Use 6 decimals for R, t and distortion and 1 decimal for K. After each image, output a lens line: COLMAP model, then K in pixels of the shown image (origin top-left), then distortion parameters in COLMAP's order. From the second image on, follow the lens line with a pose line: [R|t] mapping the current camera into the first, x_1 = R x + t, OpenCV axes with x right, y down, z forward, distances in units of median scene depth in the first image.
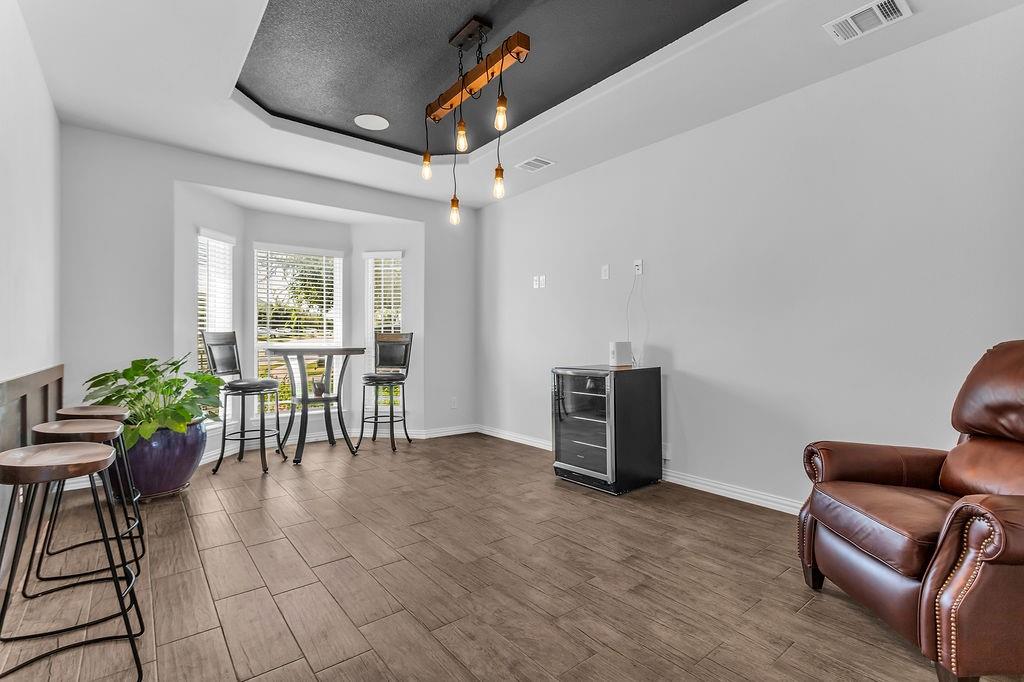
lens RADIAL K [[477.8, 0, 512.4], [0, 477.8, 338.2], [0, 0, 1]] dist [-0.000386, -0.000120]
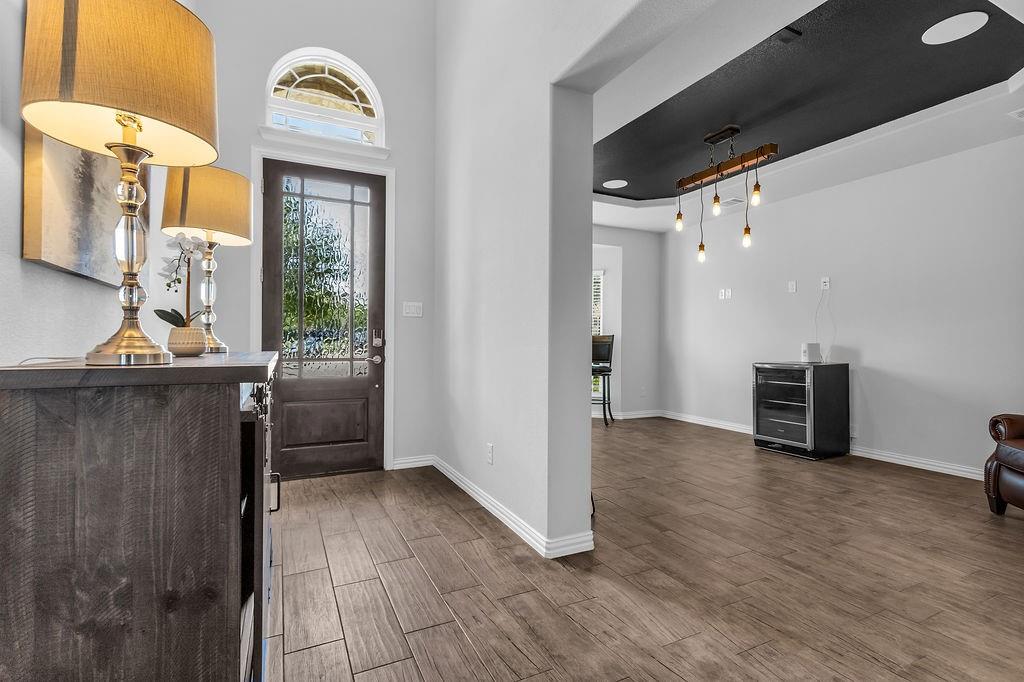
lens RADIAL K [[477.8, 0, 508.4], [0, 477.8, 337.4], [0, 0, 1]] dist [-0.000386, -0.000120]
pose [[0.975052, 0.003304, -0.221950, -0.280387], [-0.003728, 0.999992, -0.001490, -0.002526], [0.221943, 0.002281, 0.975057, -0.419234]]
